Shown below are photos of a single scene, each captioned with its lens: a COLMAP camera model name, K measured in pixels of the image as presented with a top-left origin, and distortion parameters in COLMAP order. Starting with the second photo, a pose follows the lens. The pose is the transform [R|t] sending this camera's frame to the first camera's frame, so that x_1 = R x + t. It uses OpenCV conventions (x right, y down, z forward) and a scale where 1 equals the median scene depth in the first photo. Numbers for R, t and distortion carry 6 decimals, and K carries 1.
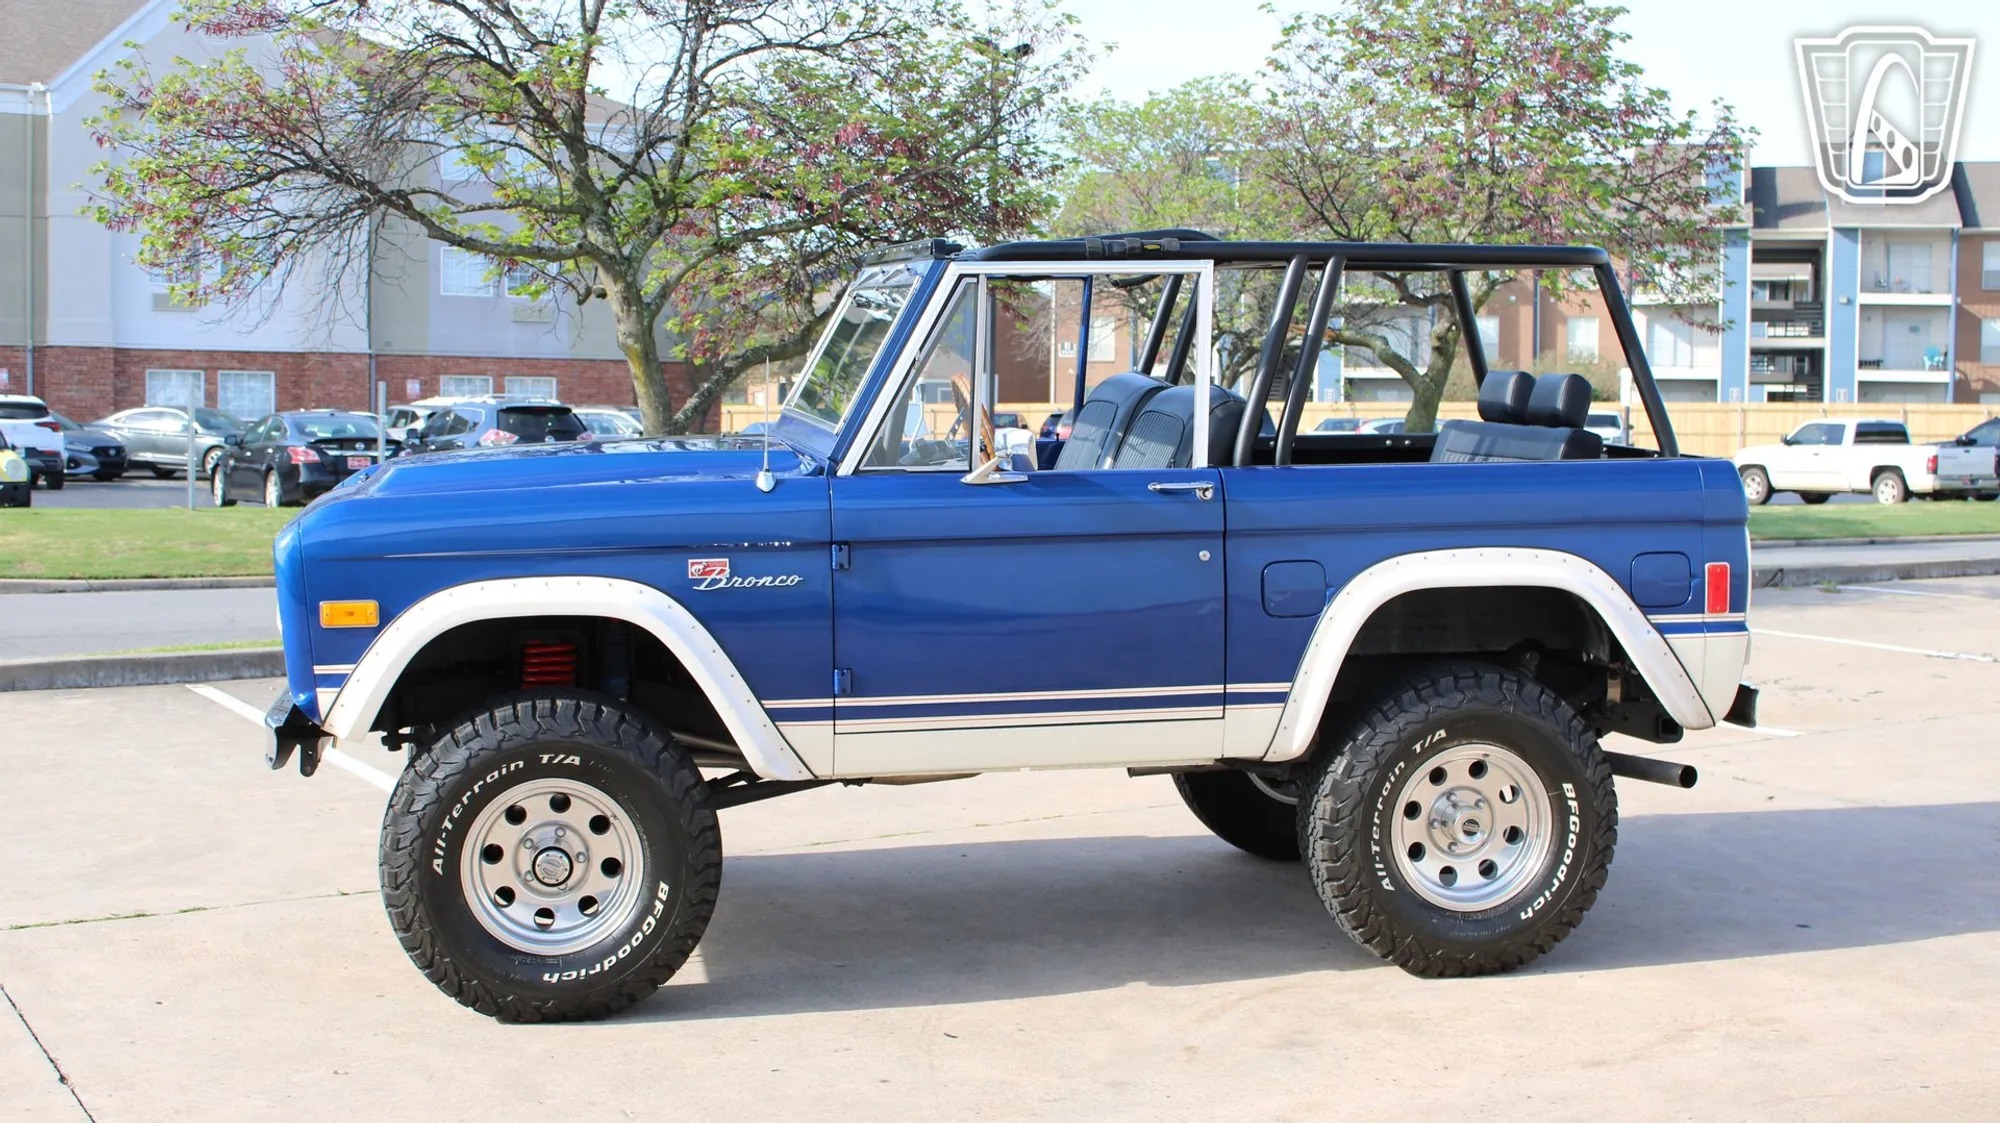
lens RADIAL K [[2602.7, 0, 1026.0], [0, 2602.7, 561.4], [0, 0, 1]] dist [-0.064096, 0.061408]
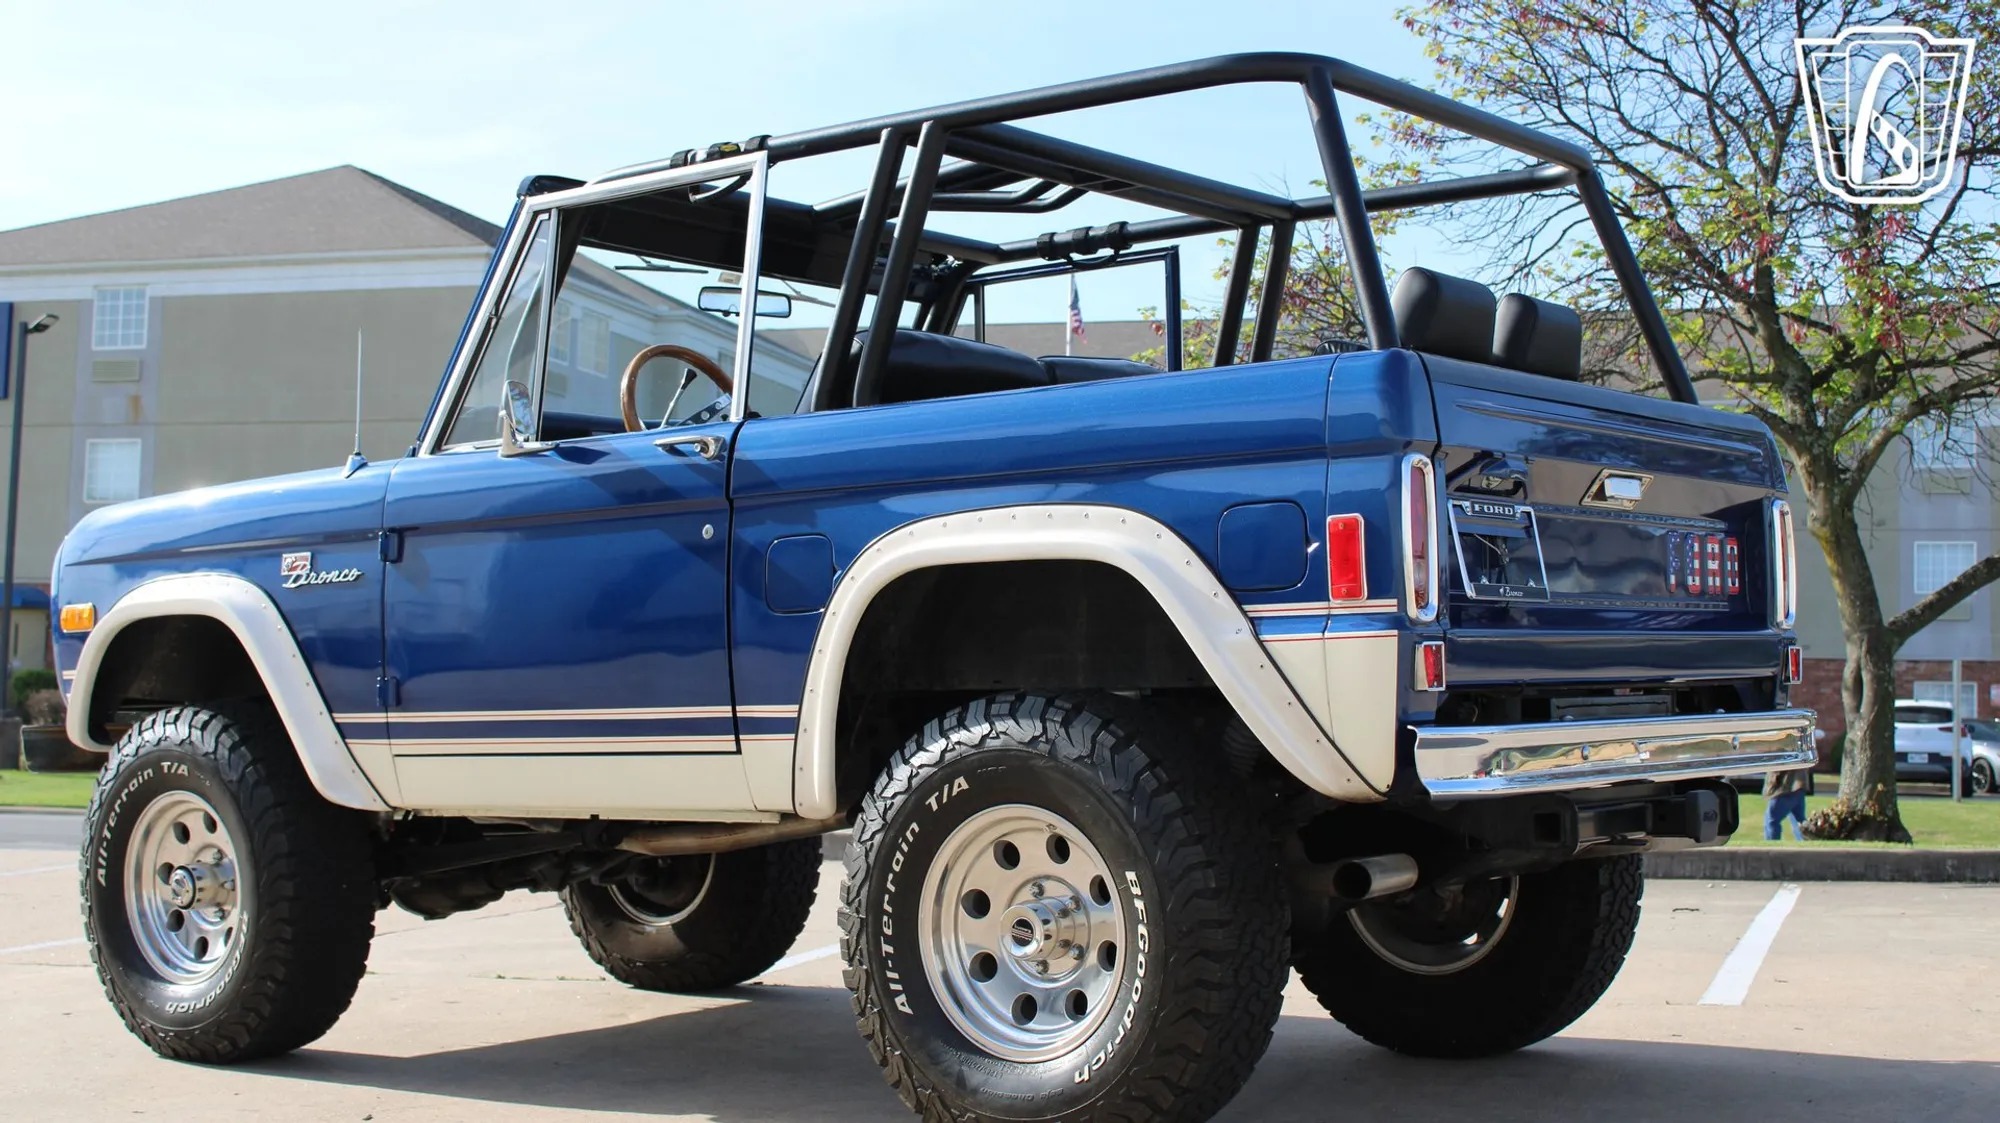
lens RADIAL K [[2605.3, 0, 1016.9], [0, 2605.3, 550.9], [0, 0, 1]] dist [-0.075949, 0.139570]
pose [[0.675510, -0.048741, -0.735738, 0.660519], [-0.054862, 0.991725, -0.116071, 0.083010], [0.735307, 0.118771, 0.667246, 0.546133]]
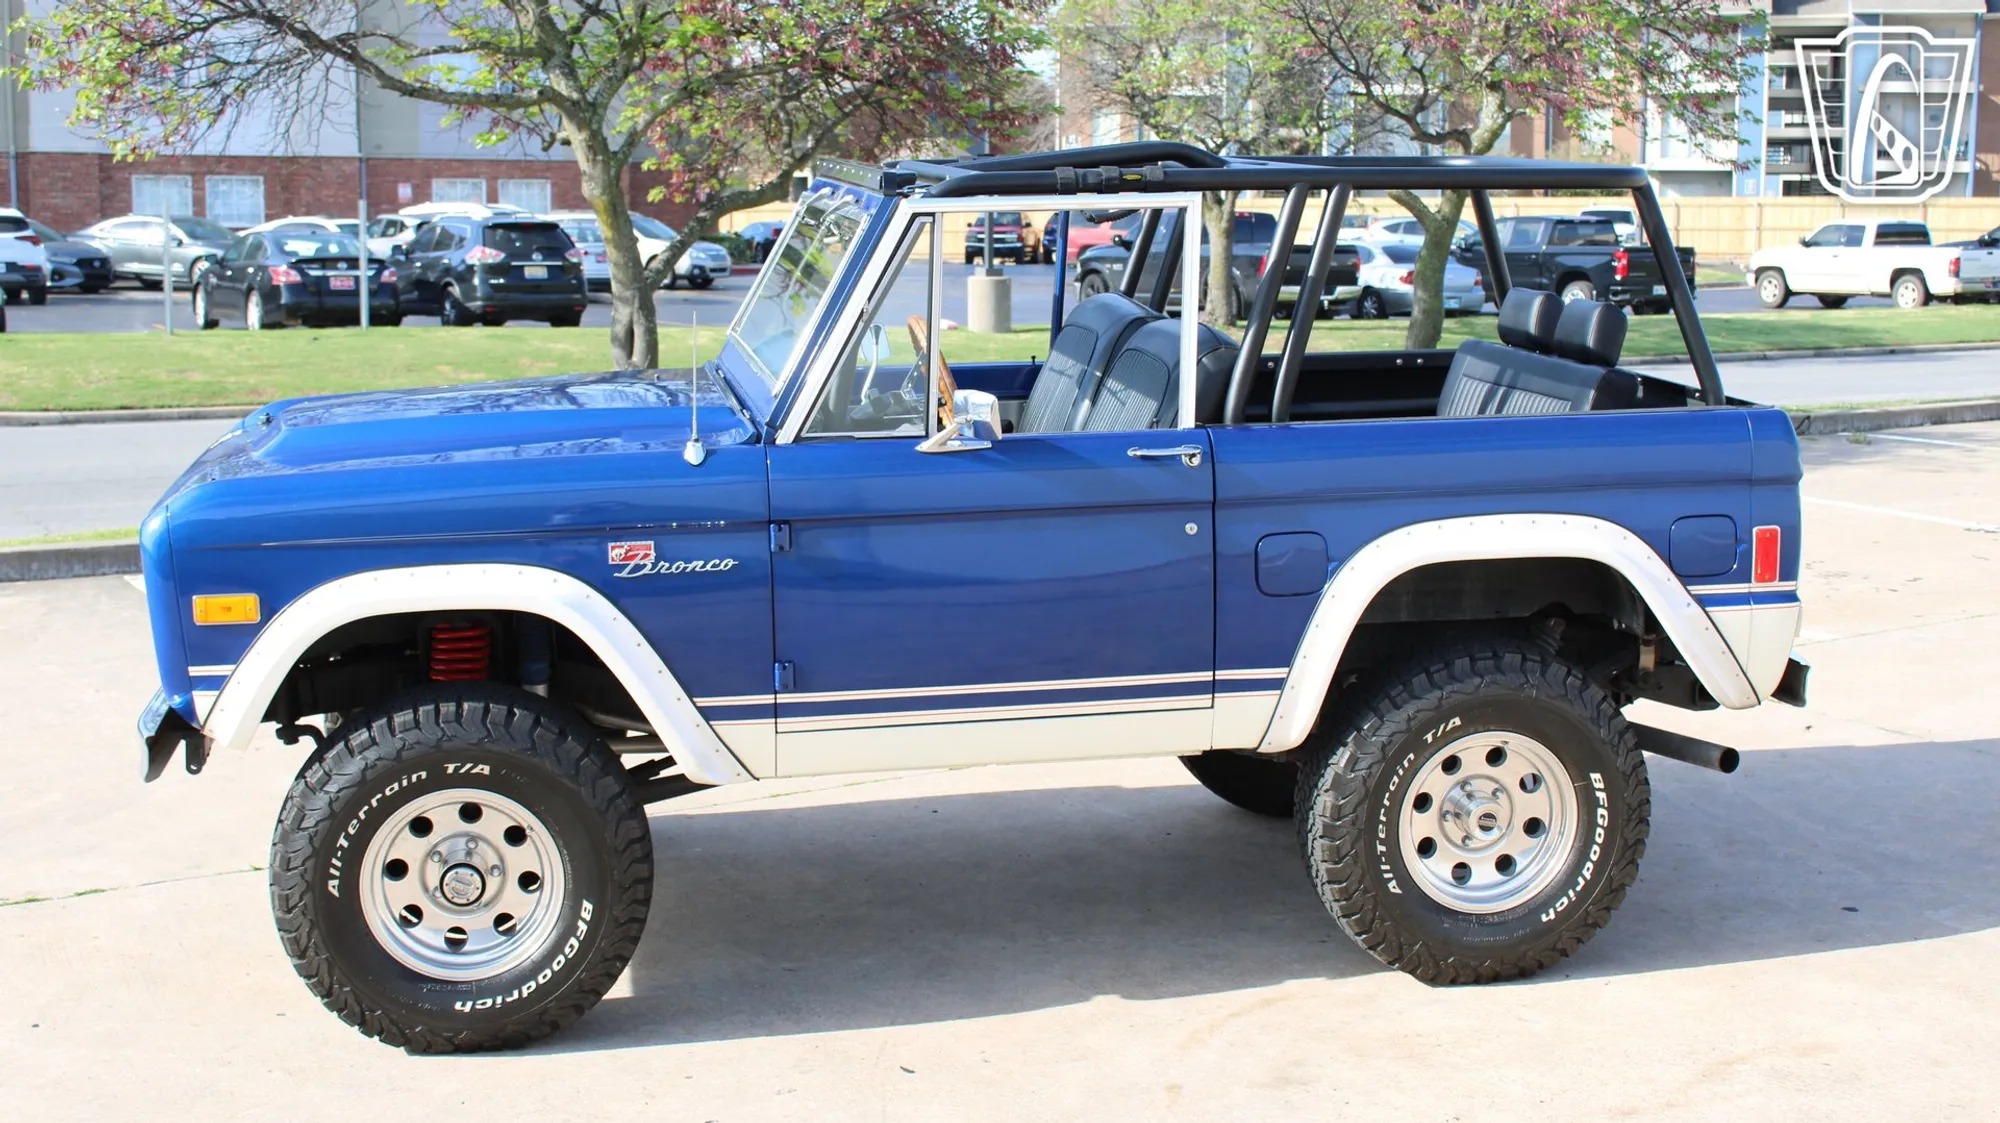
lens RADIAL K [[2605.3, 0, 1016.9], [0, 2605.3, 550.9], [0, 0, 1]] dist [-0.075949, 0.139570]
pose [[0.999973, -0.003463, -0.006556, 0.014411], [0.003961, 0.996972, 0.077655, -0.061820], [0.006268, -0.077679, 0.996959, 0.108075]]
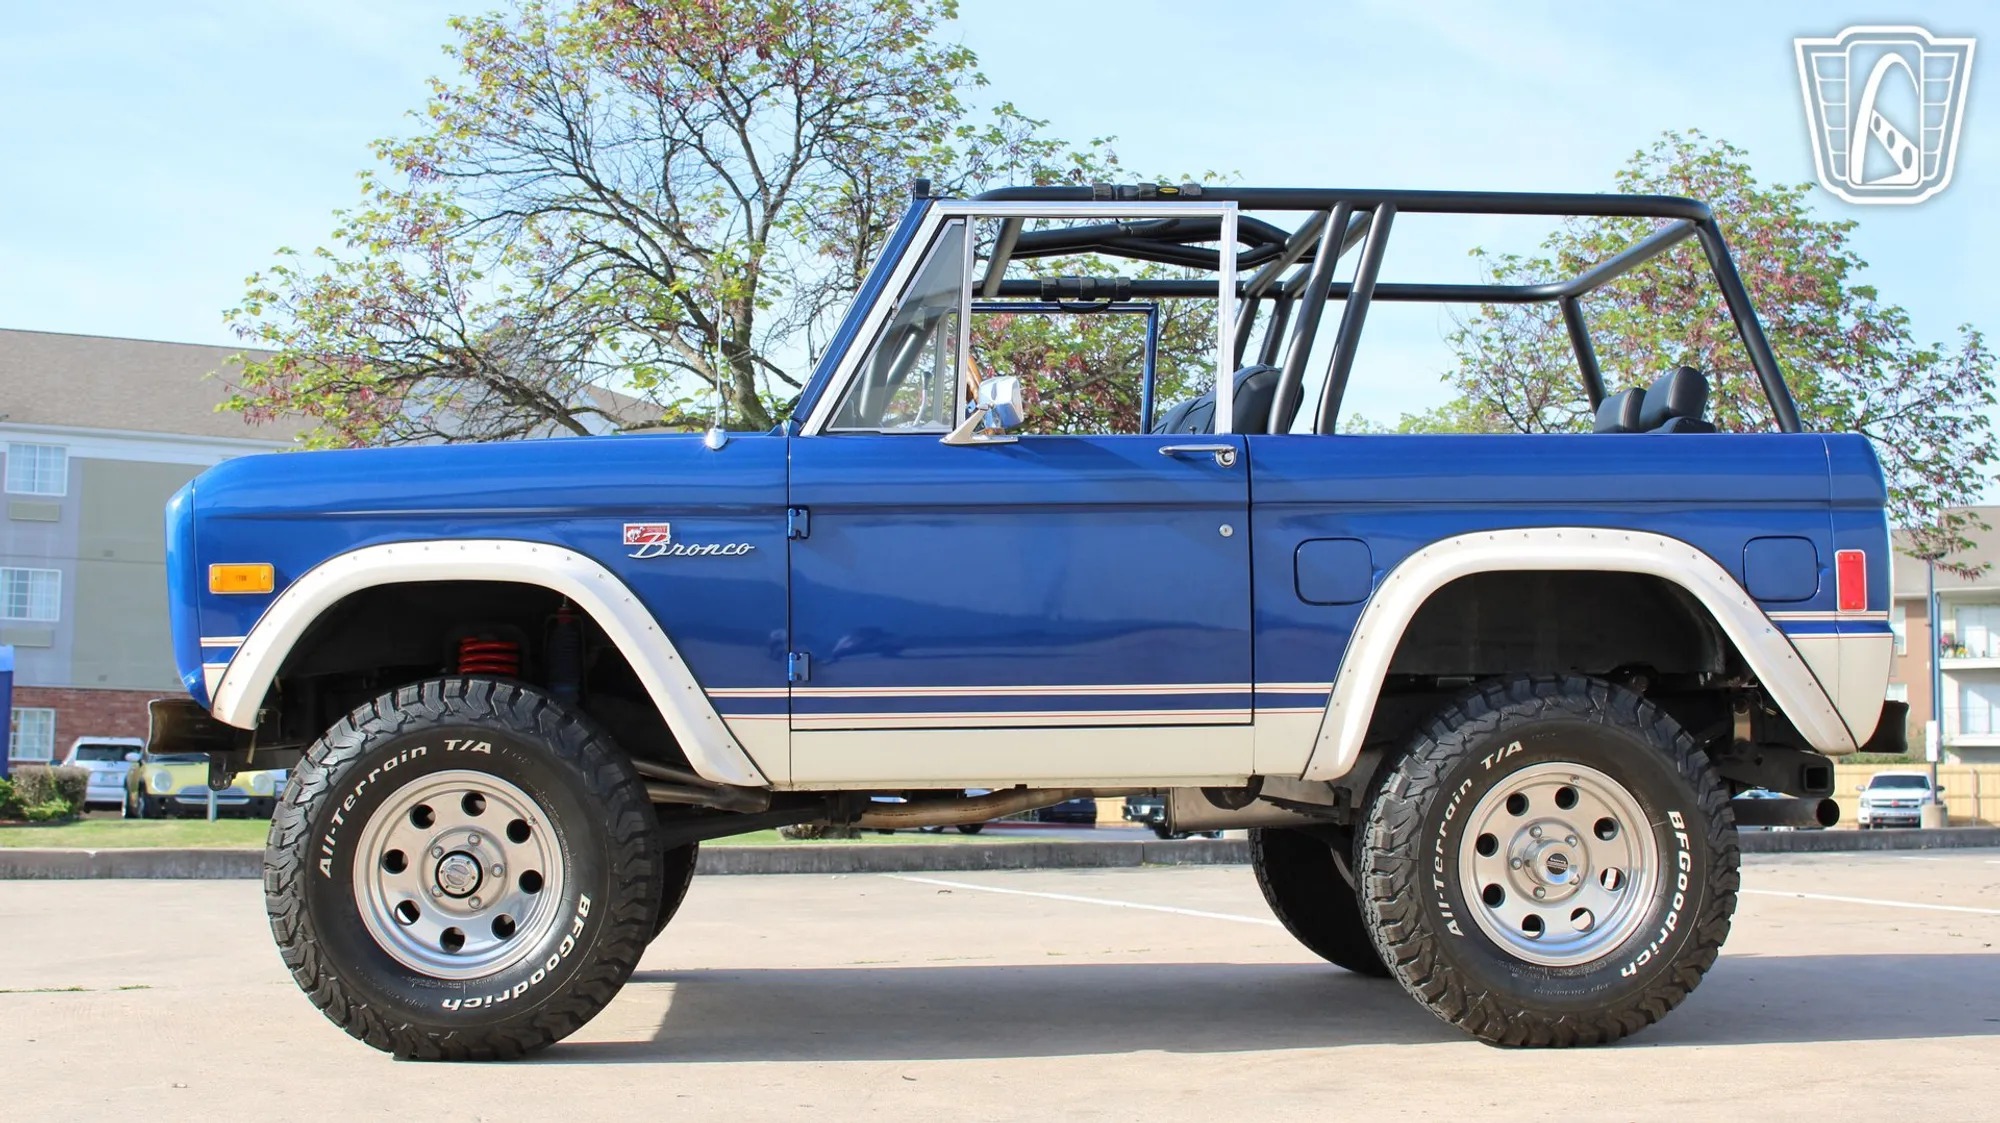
lens RADIAL K [[2605.3, 0, 1016.9], [0, 2605.3, 550.9], [0, 0, 1]] dist [-0.075949, 0.139570]
pose [[0.992966, -0.009333, -0.118031, 0.098201], [-0.009026, 0.988020, -0.154060, 0.132913], [0.118055, 0.154042, 0.980986, 0.146214]]
